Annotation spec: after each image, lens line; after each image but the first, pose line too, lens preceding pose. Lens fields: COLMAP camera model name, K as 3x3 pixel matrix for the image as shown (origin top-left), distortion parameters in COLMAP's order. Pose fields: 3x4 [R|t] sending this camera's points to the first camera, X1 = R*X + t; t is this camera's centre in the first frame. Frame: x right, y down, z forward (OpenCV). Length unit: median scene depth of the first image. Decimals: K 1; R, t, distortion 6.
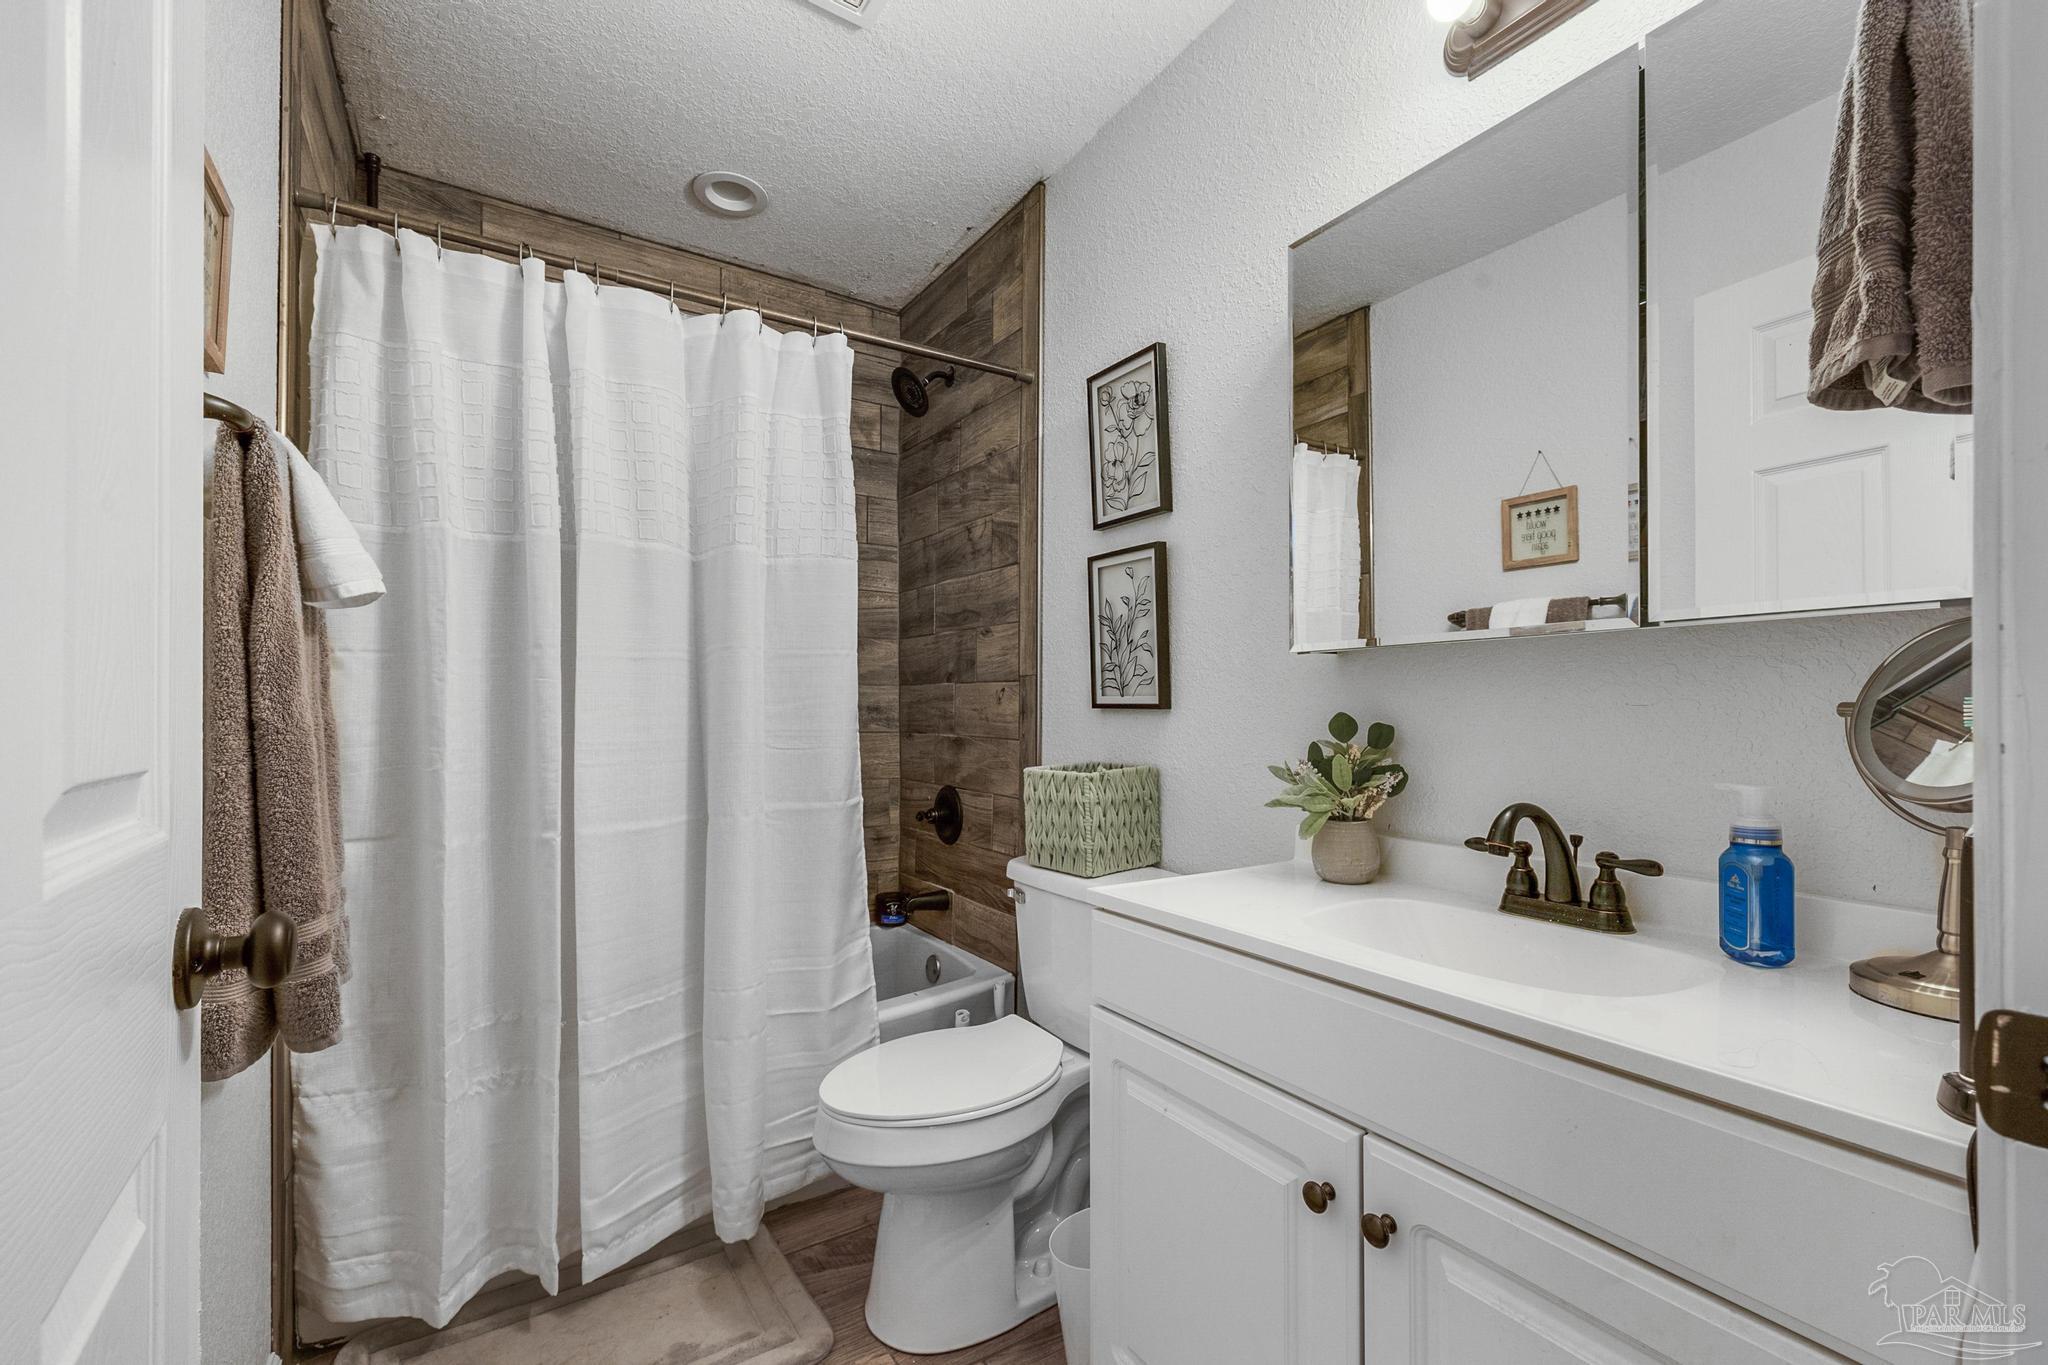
lens RADIAL K [[863.4, 0, 1020.4], [0, 863.4, 695.7], [0, 0, 1]] dist [-0.000224, 0.000042]
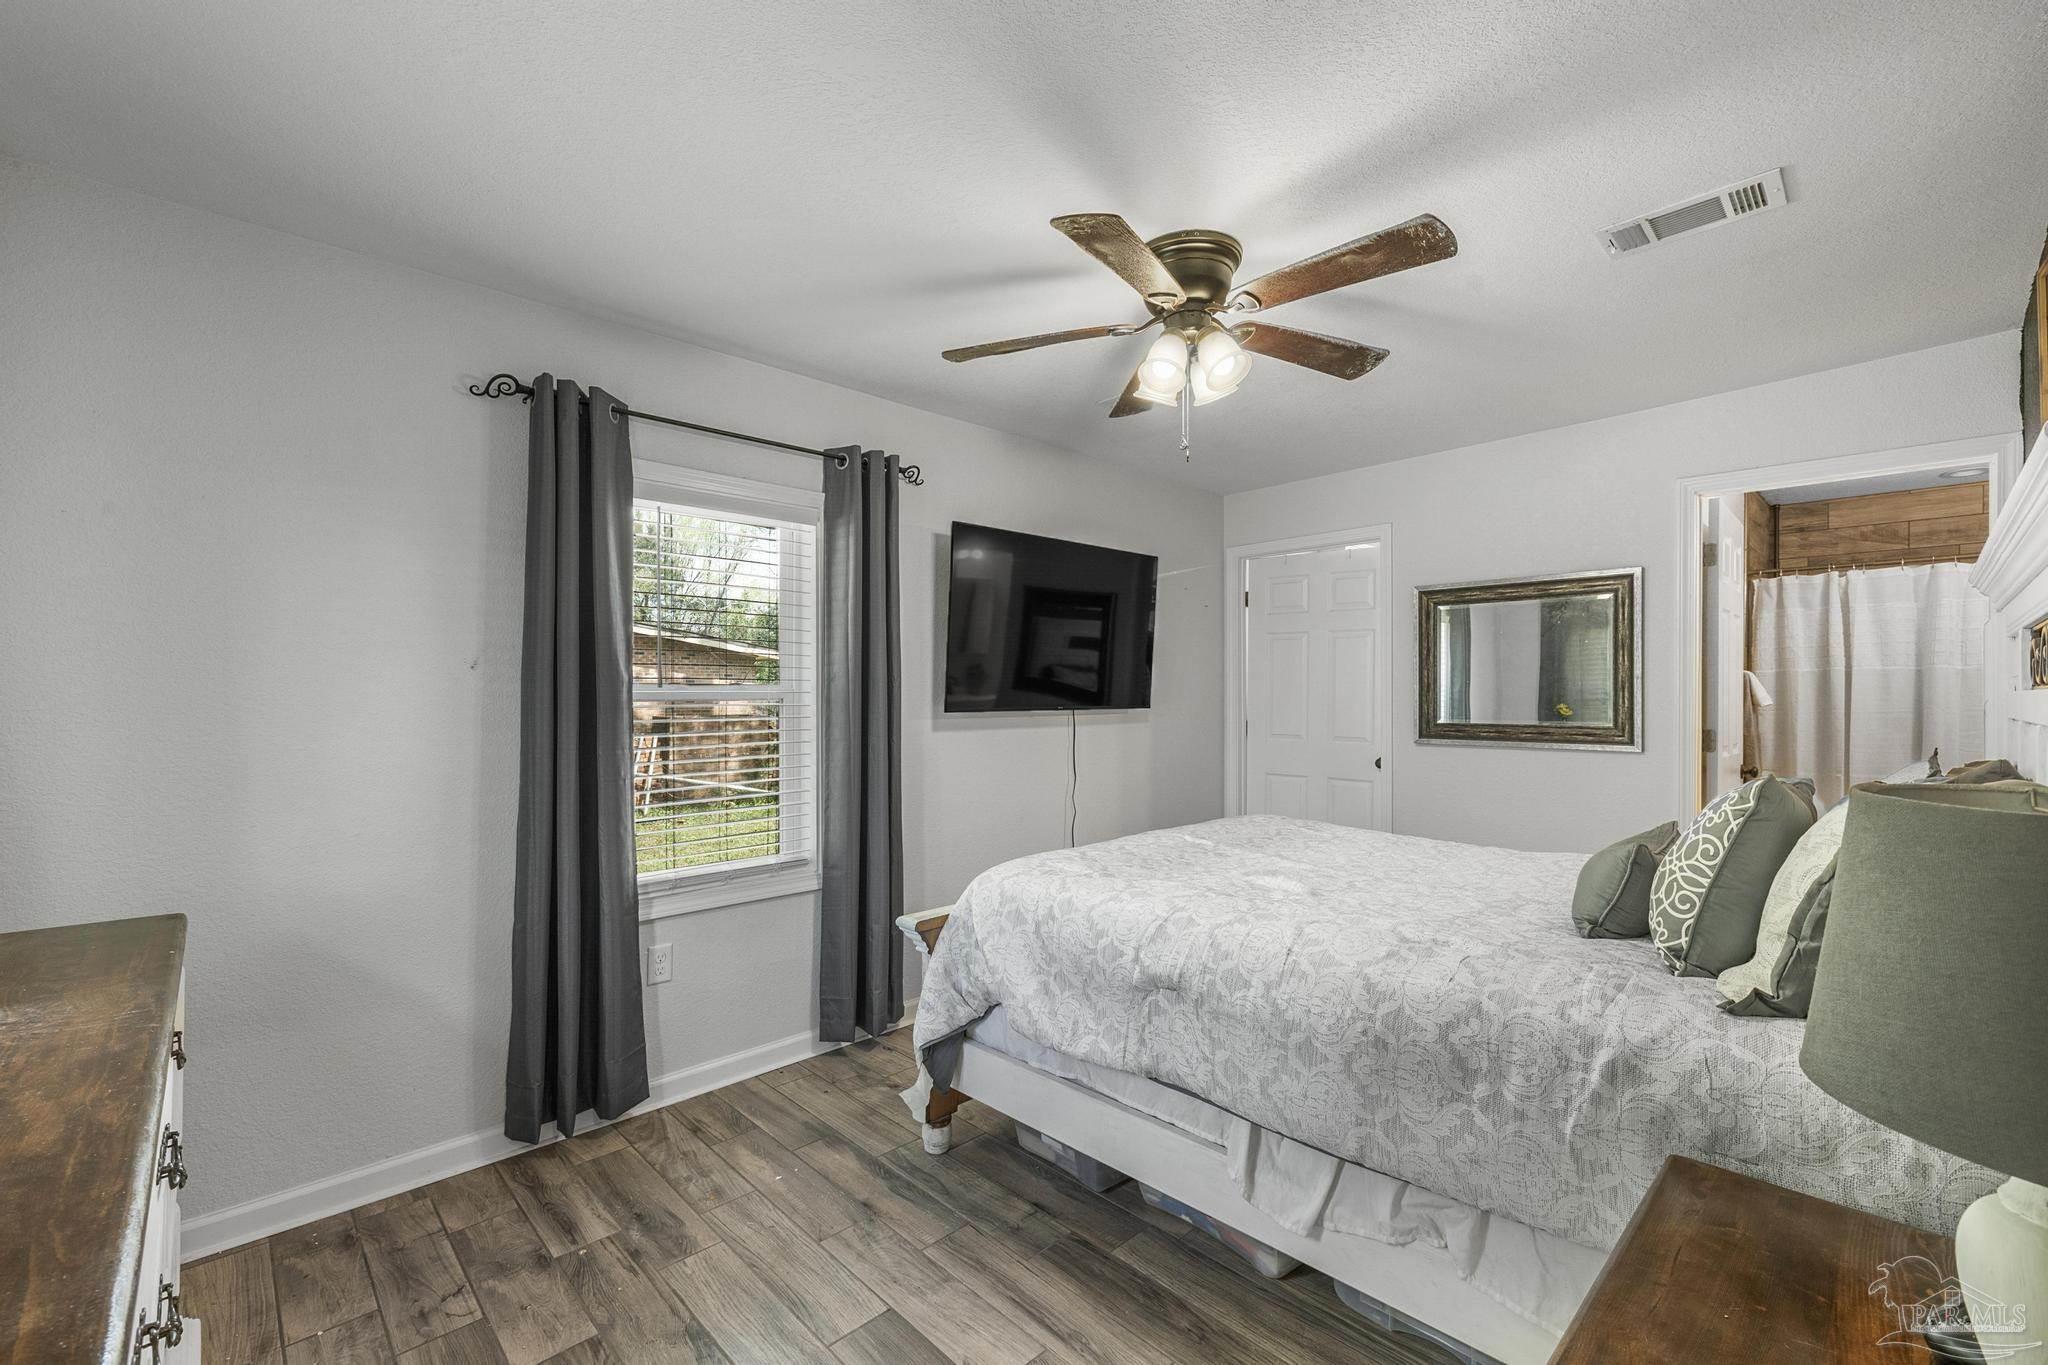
lens RADIAL K [[863.4, 0, 1020.4], [0, 863.4, 695.7], [0, 0, 1]] dist [-0.000224, 0.000042]
pose [[0.207273, 0.009645, -0.978236, 1.653079], [0.001400, 0.999947, 0.010156, -0.133583], [0.978282, -0.003475, 0.207248, -2.191736]]
